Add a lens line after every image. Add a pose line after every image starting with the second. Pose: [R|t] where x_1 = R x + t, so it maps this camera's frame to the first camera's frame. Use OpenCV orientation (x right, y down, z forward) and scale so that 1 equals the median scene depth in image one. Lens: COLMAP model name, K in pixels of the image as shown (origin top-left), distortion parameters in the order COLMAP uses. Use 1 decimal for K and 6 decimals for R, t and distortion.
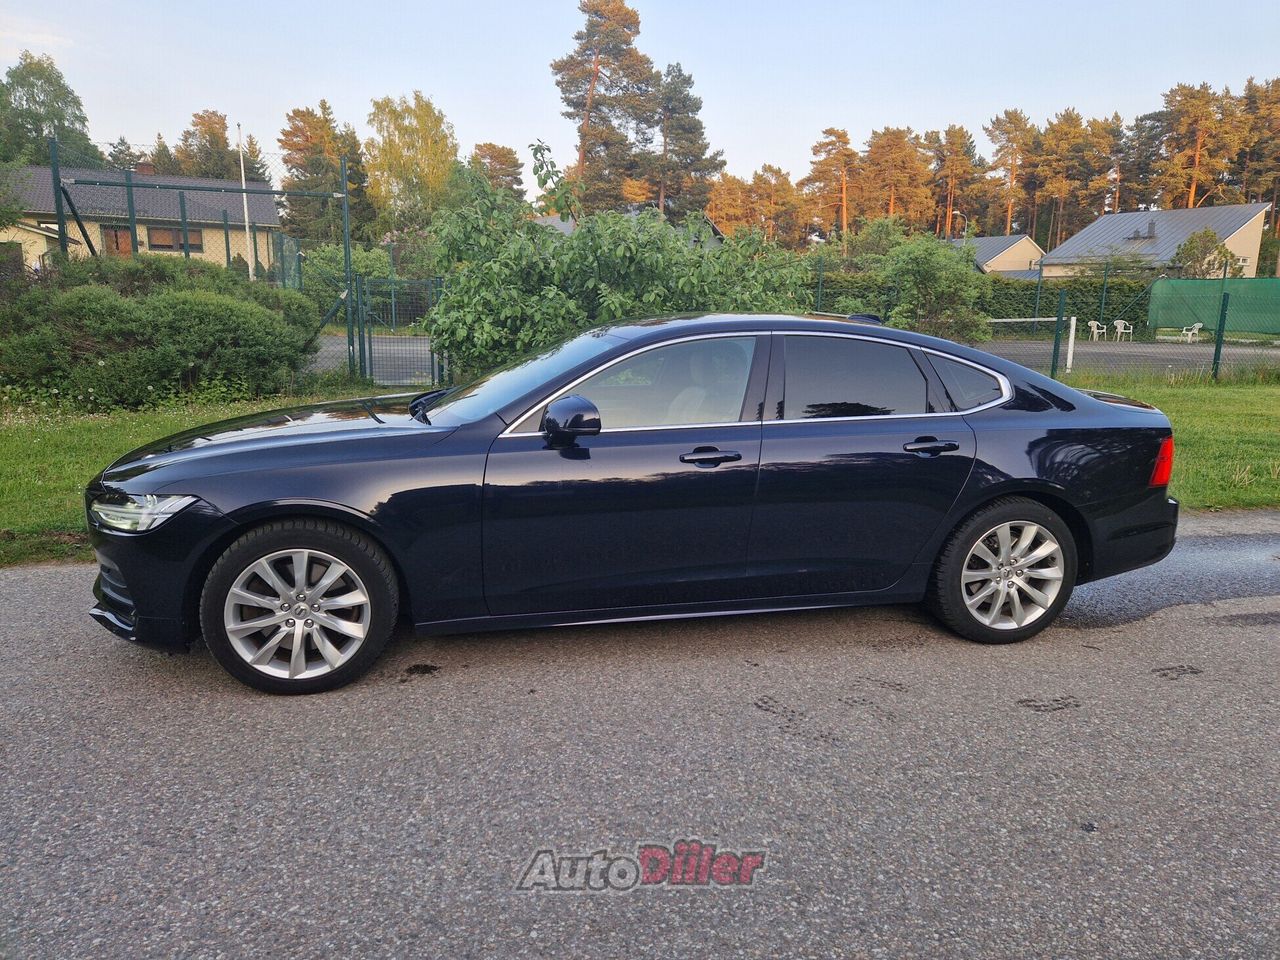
lens RADIAL K [[875.1, 0, 615.8], [0, 875.1, 472.0], [0, 0, 1]] dist [0.071752, -0.056112]
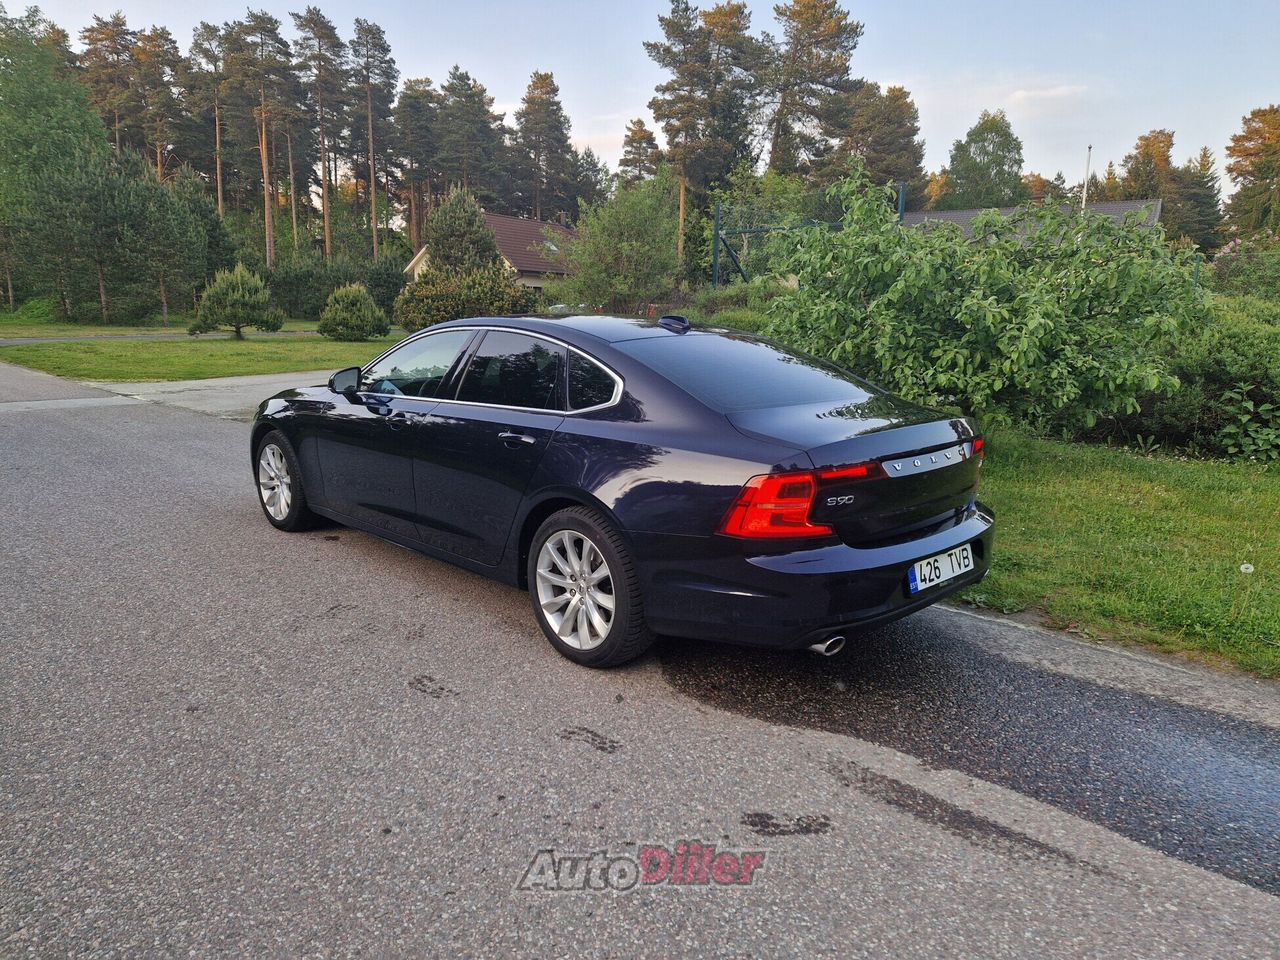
lens RADIAL K [[861.6, 0, 635.0], [0, 861.6, 476.9], [0, 0, 1]] dist [0.061881, -0.051776]
pose [[0.527626, 0.149282, -0.836257, 0.118416], [-0.166494, 0.983517, 0.070522, -0.007370], [0.833001, 0.102022, 0.543784, 0.052564]]
